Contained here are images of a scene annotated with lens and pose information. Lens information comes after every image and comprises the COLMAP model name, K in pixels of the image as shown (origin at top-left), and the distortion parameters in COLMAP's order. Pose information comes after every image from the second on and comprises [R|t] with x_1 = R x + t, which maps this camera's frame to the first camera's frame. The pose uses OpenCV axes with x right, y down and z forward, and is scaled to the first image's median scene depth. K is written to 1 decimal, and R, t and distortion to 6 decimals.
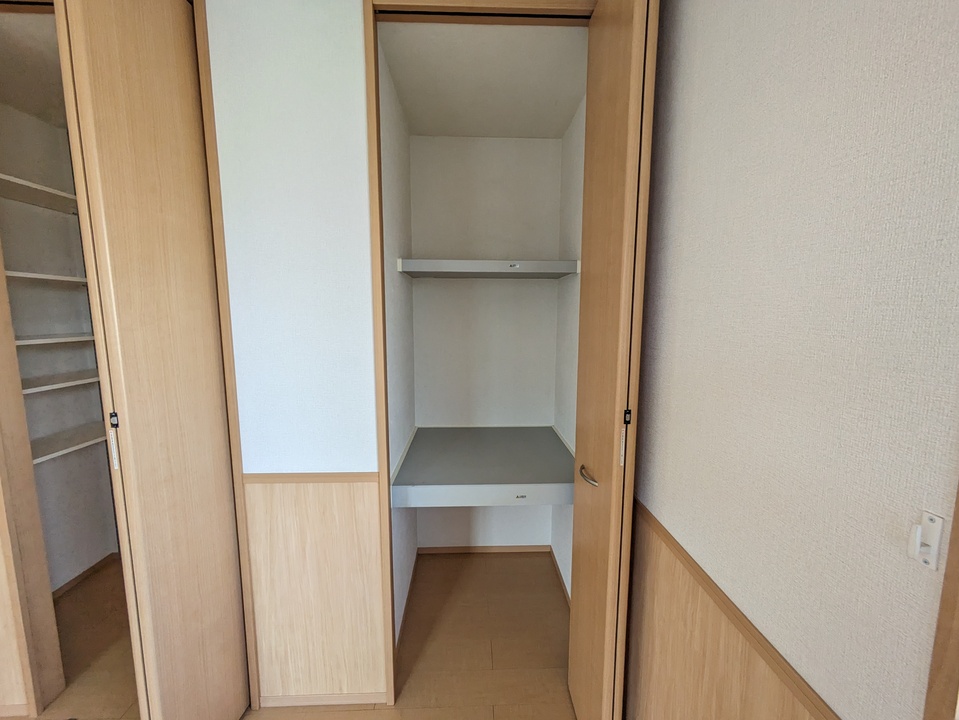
lens RADIAL K [[378.4, 0, 482.0], [0, 378.4, 359.1], [0, 0, 1]] dist [0.001053, 0.000564]
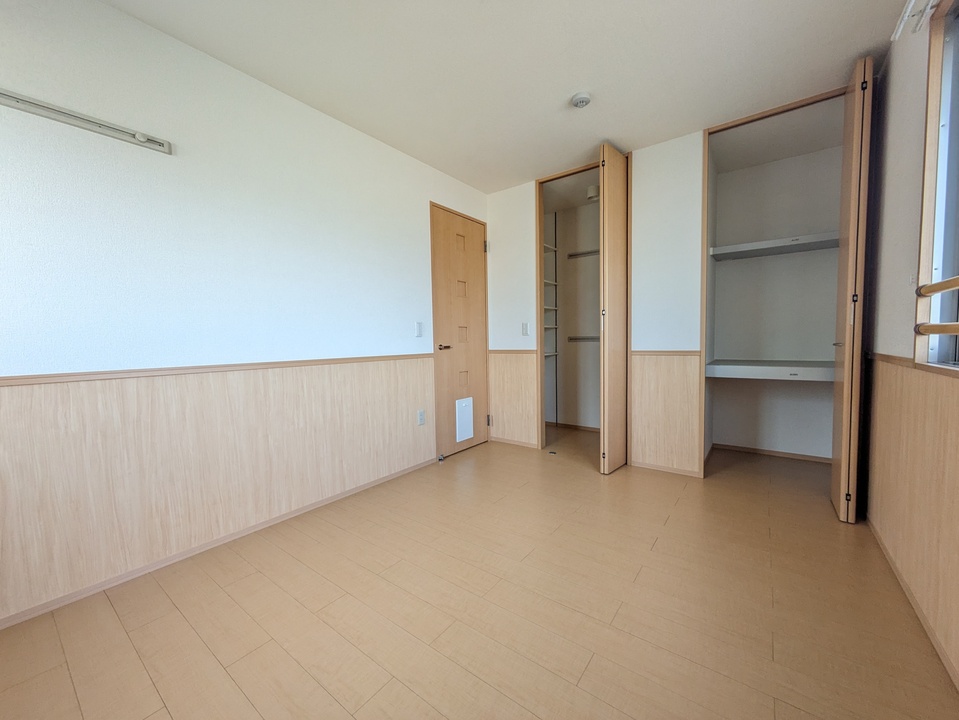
lens RADIAL K [[378.4, 0, 482.4], [0, 378.4, 359.4], [0, 0, 1]] dist [0.001053, 0.000564]
pose [[0.778915, 0.016452, -0.626913, 0.085159], [-0.055503, 0.997542, -0.042782, 0.482241], [0.624668, 0.068119, 0.777913, -1.247255]]
